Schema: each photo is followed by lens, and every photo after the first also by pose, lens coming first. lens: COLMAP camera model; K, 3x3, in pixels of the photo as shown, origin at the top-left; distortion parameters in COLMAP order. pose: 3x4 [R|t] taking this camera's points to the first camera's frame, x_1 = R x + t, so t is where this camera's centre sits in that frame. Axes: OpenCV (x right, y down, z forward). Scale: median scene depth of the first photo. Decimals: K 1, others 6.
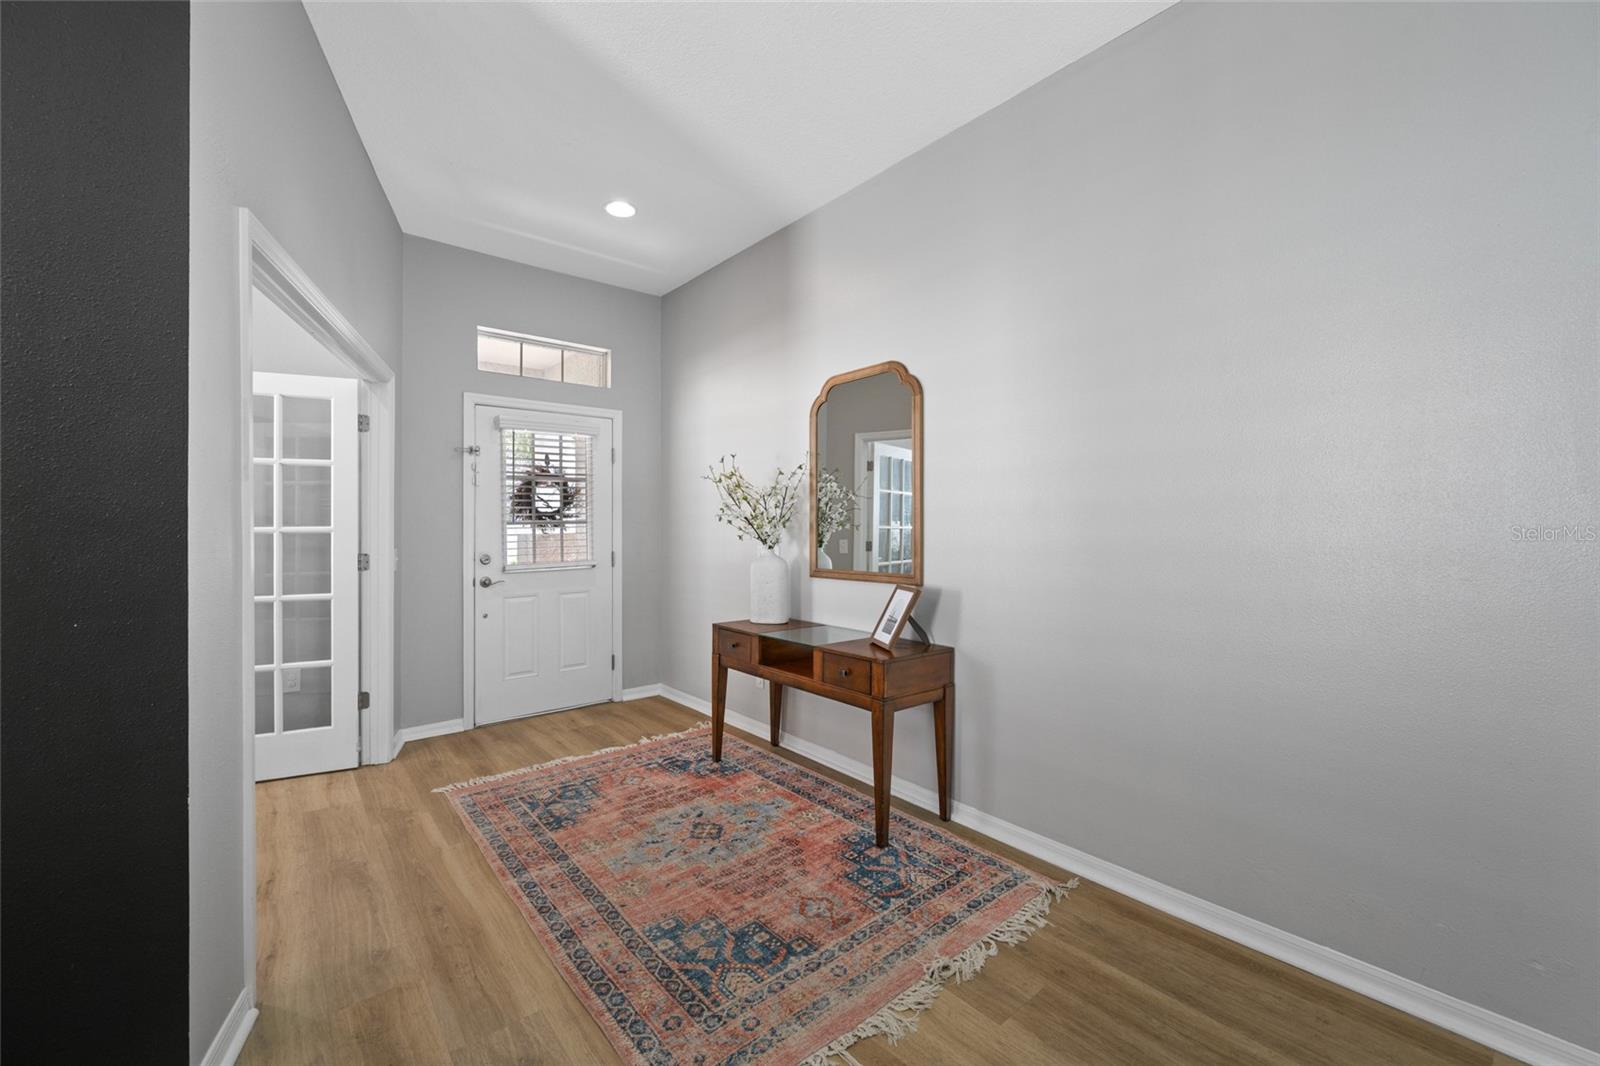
lens RADIAL K [[636.5, 0, 799.1], [0, 636.5, 526.7], [0, 0, 1]] dist [-0.001299, 0.000000]
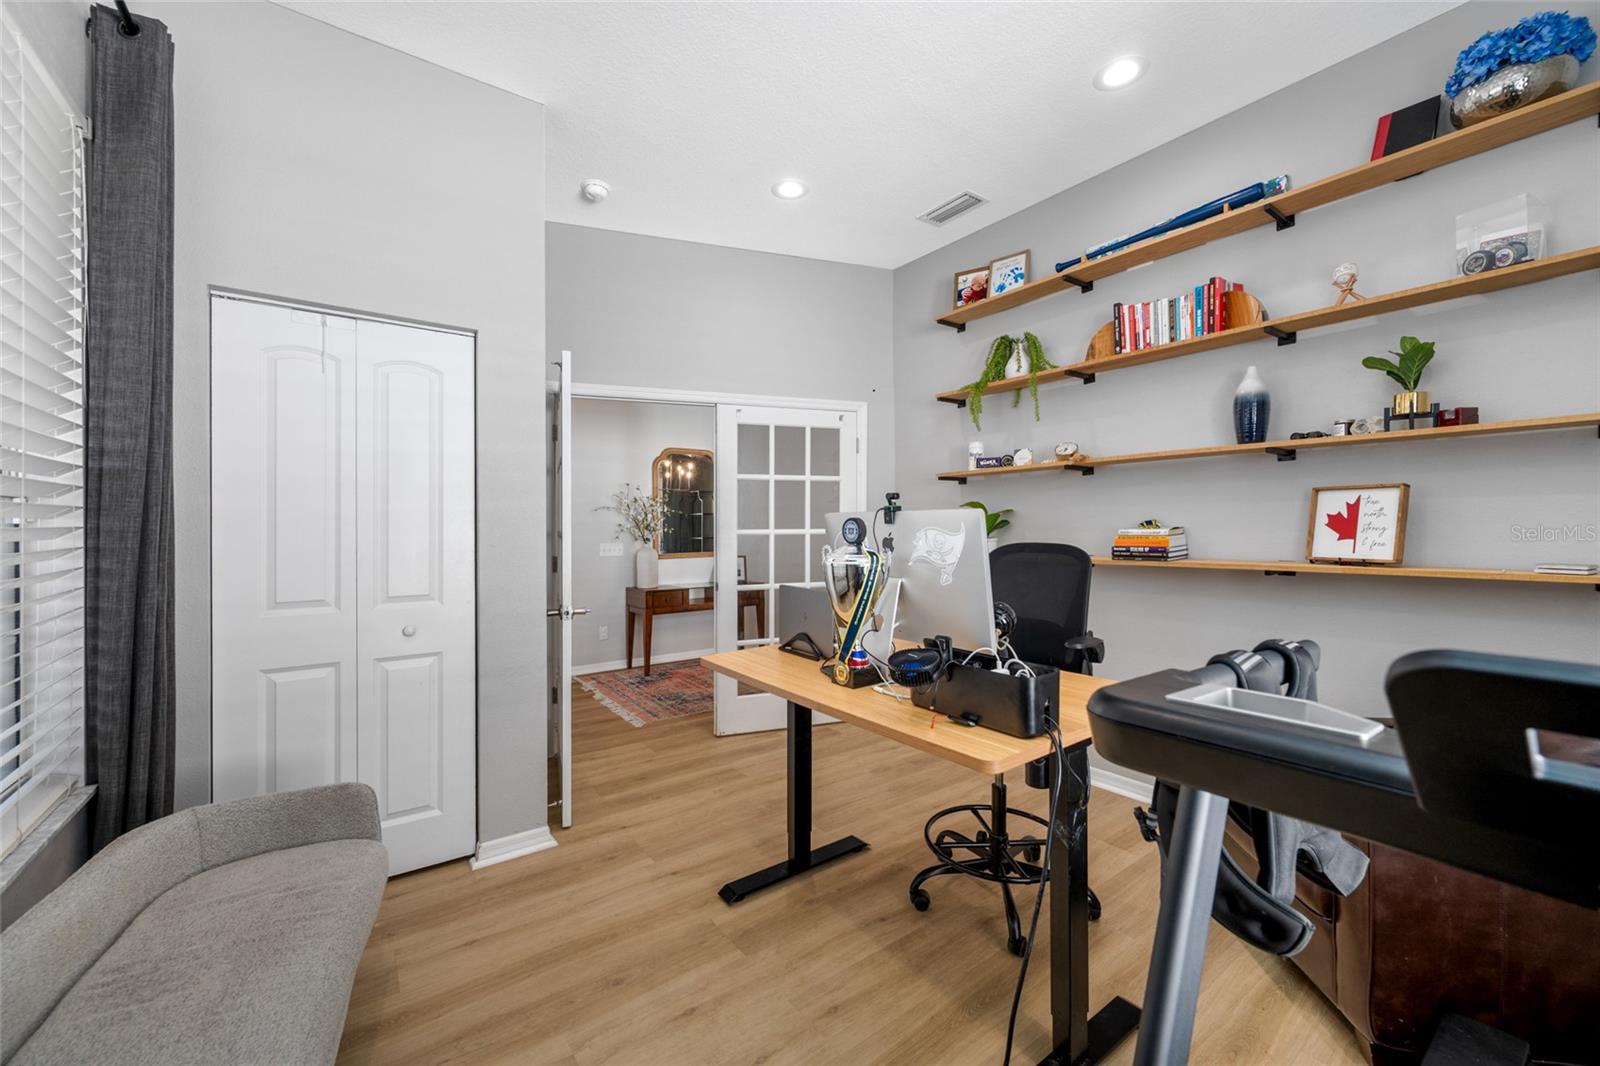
lens RADIAL K [[618.8, 0, 794.3], [0, 618.8, 528.2], [0, 0, 1]] dist [-0.001019, -0.000023]
pose [[0.071128, -0.004031, 0.997459, -1.923913], [0.002950, 0.999988, 0.003831, -0.011320], [-0.997463, 0.002670, 0.071139, 0.597273]]
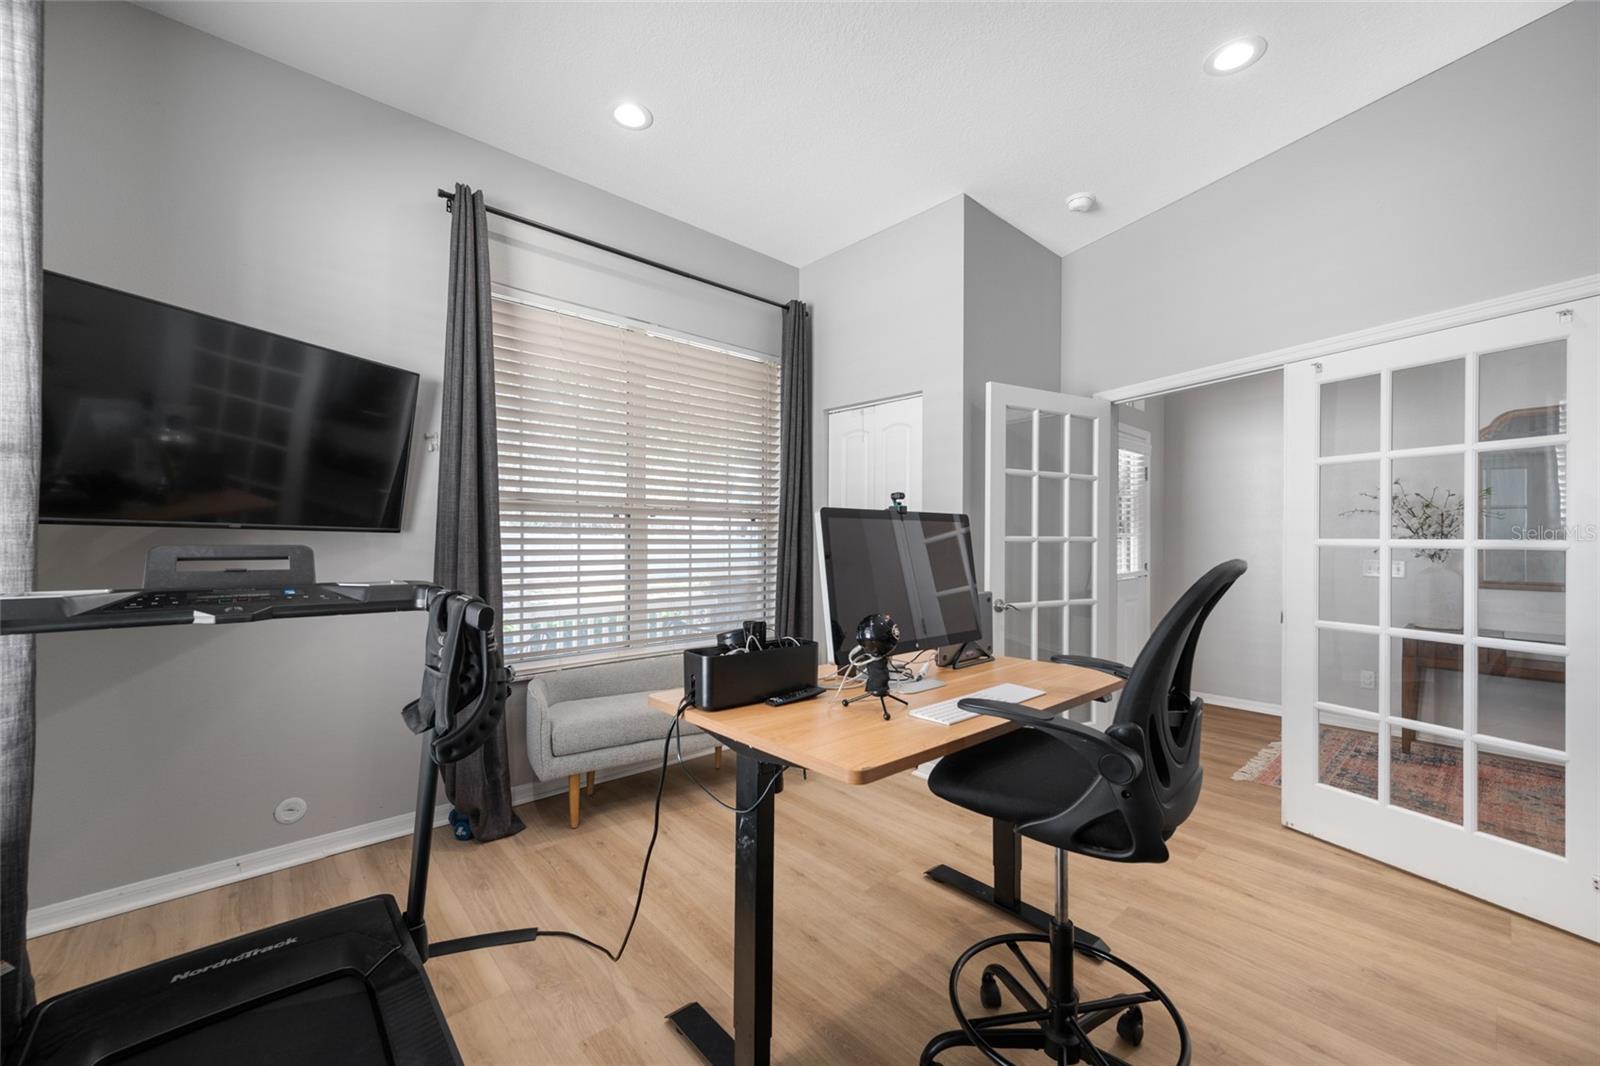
lens RADIAL K [[632.4, 0, 810.8], [0, 632.4, 529.4], [0, 0, 1]] dist [-0.002291, -0.000144]
pose [[0.999188, 0.007075, 0.039669, -1.402418], [-0.006759, 0.999944, -0.008093, -0.004150], [-0.039724, 0.007818, 0.999180, -0.066647]]
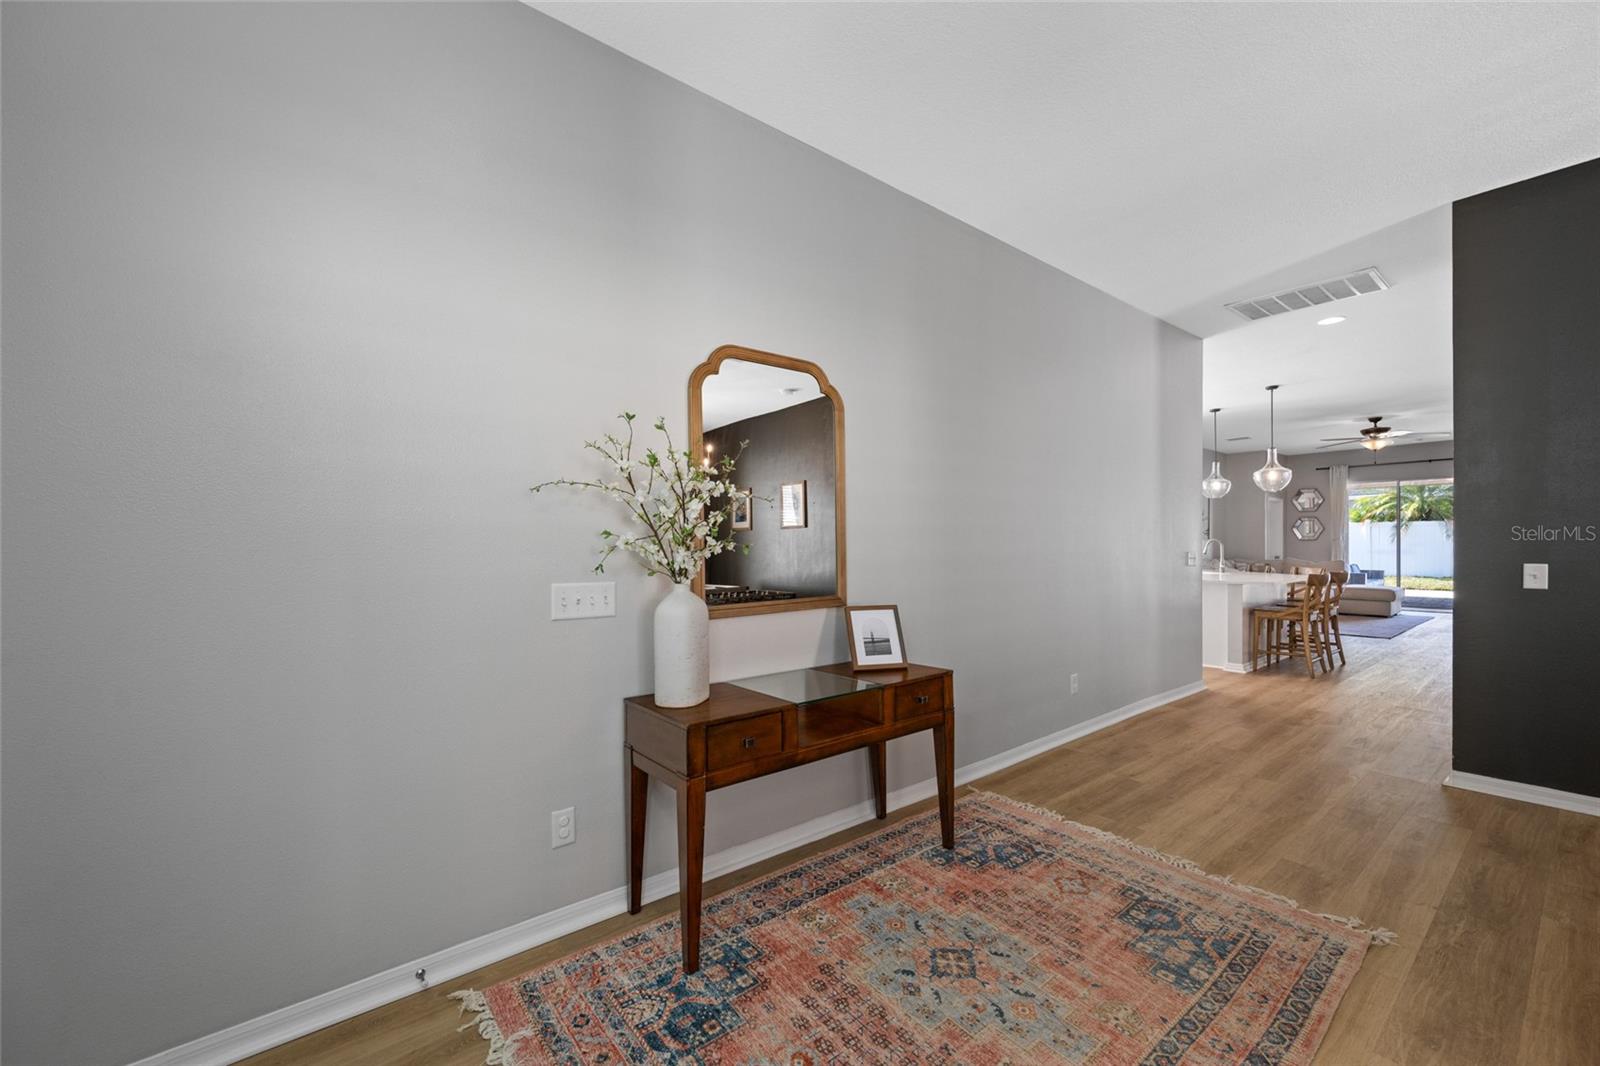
lens RADIAL K [[626.1, 0, 792.9], [0, 626.1, 554.0], [0, 0, 1]] dist [0.000367, 0.000271]
pose [[0.041646, -0.012094, 0.999059, -0.769439], [0.011289, 0.999869, 0.011634, 0.001714], [-0.999069, 0.010794, 0.041777, 1.025098]]
